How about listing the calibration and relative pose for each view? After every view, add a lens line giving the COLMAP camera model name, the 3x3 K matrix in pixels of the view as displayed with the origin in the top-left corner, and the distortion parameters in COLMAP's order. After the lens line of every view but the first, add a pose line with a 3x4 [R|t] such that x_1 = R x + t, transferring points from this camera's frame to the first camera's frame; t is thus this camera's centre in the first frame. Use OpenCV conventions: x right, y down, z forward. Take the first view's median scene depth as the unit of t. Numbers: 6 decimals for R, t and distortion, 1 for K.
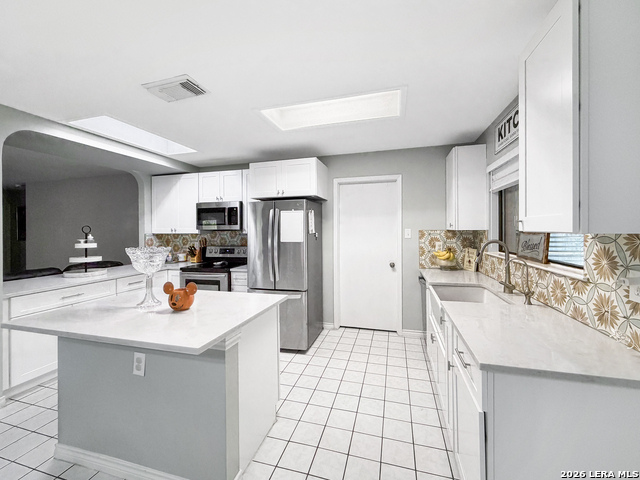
lens RADIAL K [[274.4, 0, 320.0], [0, 274.4, 240.0], [0, 0, 1]] dist [-0.000090, -0.000021]
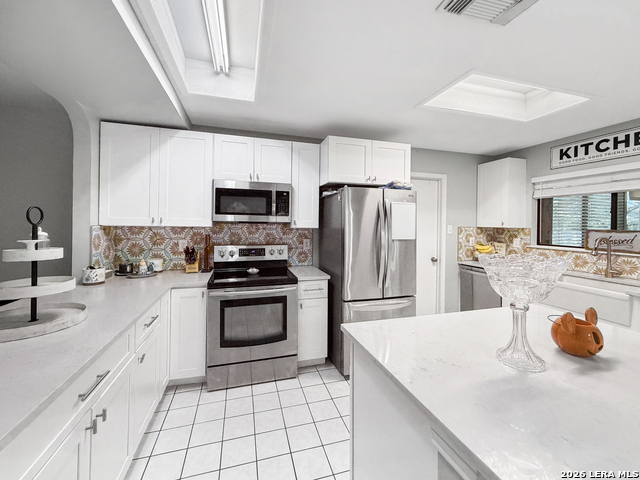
lens RADIAL K [[255.0, 0, 318.6], [0, 255.0, 231.8], [0, 0, 1]] dist [-0.000076, -0.000016]
pose [[0.846129, 0.002146, 0.532974, -0.628422], [-0.000036, 0.999992, -0.003970, -0.010960], [-0.532979, 0.003340, 0.846122, 0.403798]]
